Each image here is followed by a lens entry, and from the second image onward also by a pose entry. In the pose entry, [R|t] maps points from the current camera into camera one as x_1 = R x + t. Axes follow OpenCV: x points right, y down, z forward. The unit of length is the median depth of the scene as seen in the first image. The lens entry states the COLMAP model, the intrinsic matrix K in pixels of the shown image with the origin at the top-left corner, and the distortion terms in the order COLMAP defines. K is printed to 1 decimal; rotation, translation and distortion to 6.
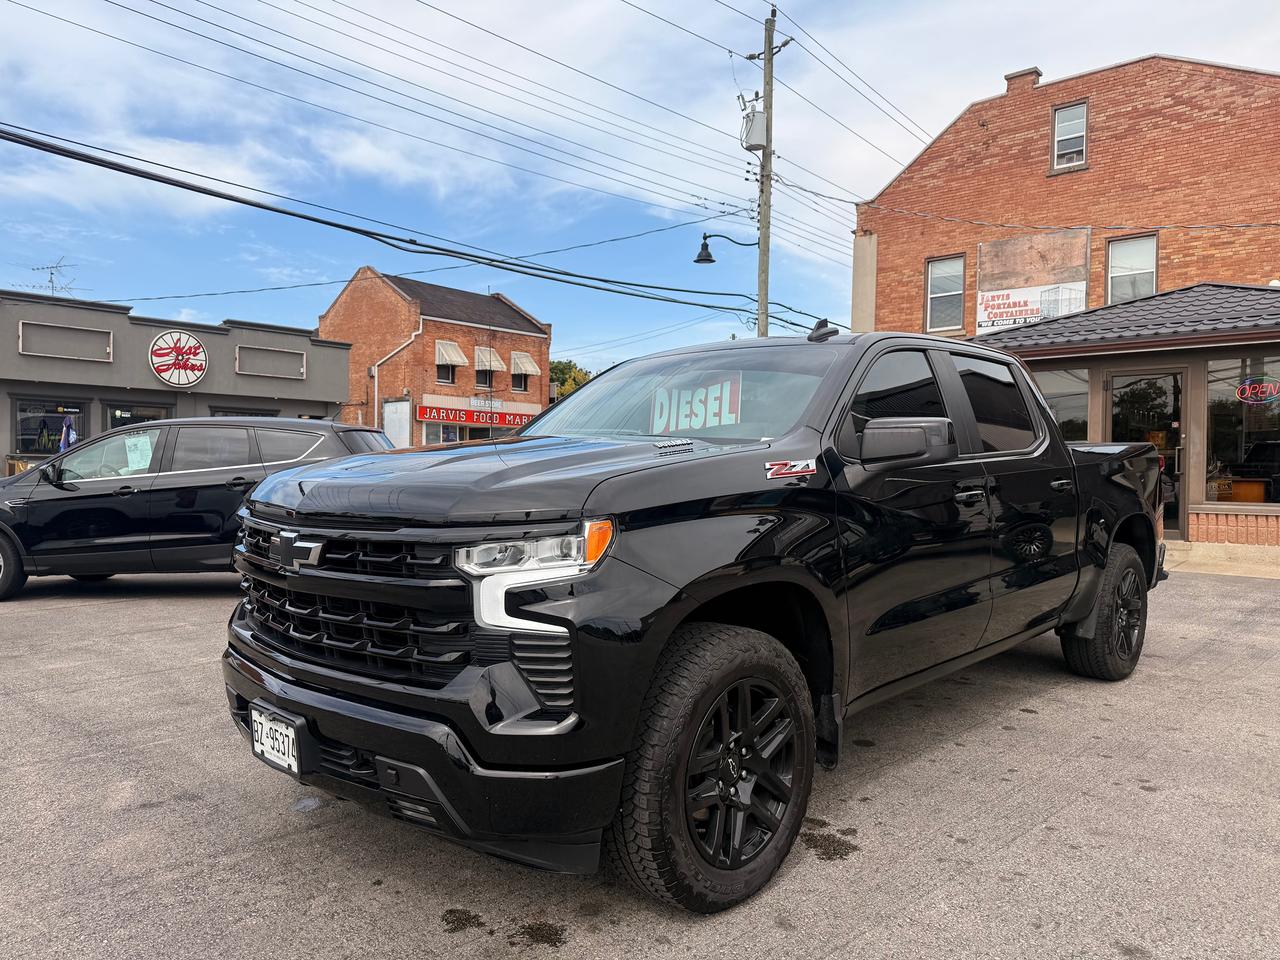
lens RADIAL K [[904.6, 0, 640.3], [0, 904.6, 488.6], [0, 0, 1]] dist [0.028843, -0.046434]
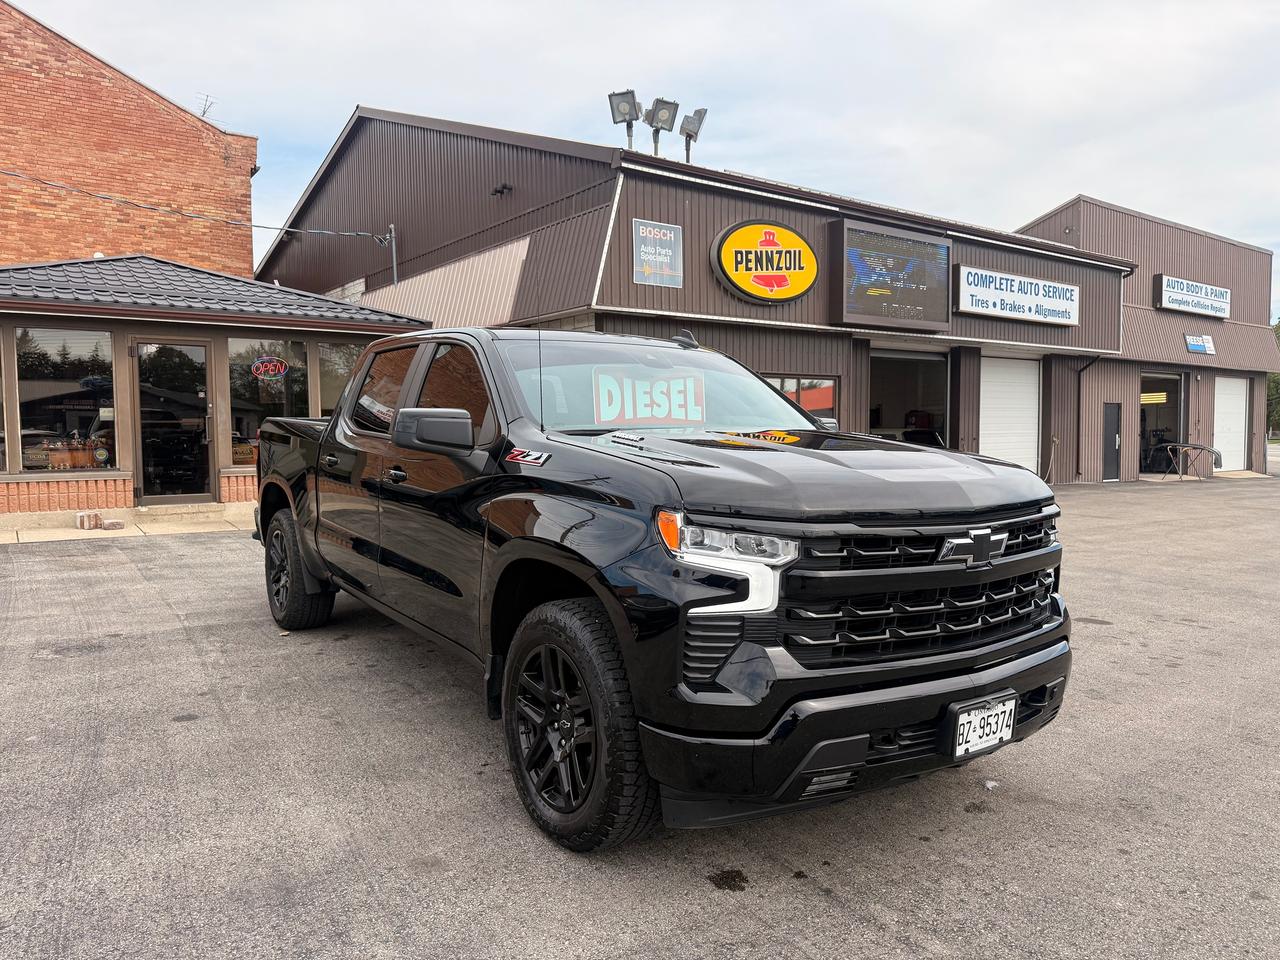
lens RADIAL K [[899.4, 0, 641.5], [0, 899.4, 502.7], [0, 0, 1]] dist [0.046188, -0.065718]
pose [[0.190148, -0.086465, 0.977940, -0.207307], [0.025825, 0.996210, 0.083059, -0.011206], [-0.981416, 0.009462, 0.191661, 0.166178]]
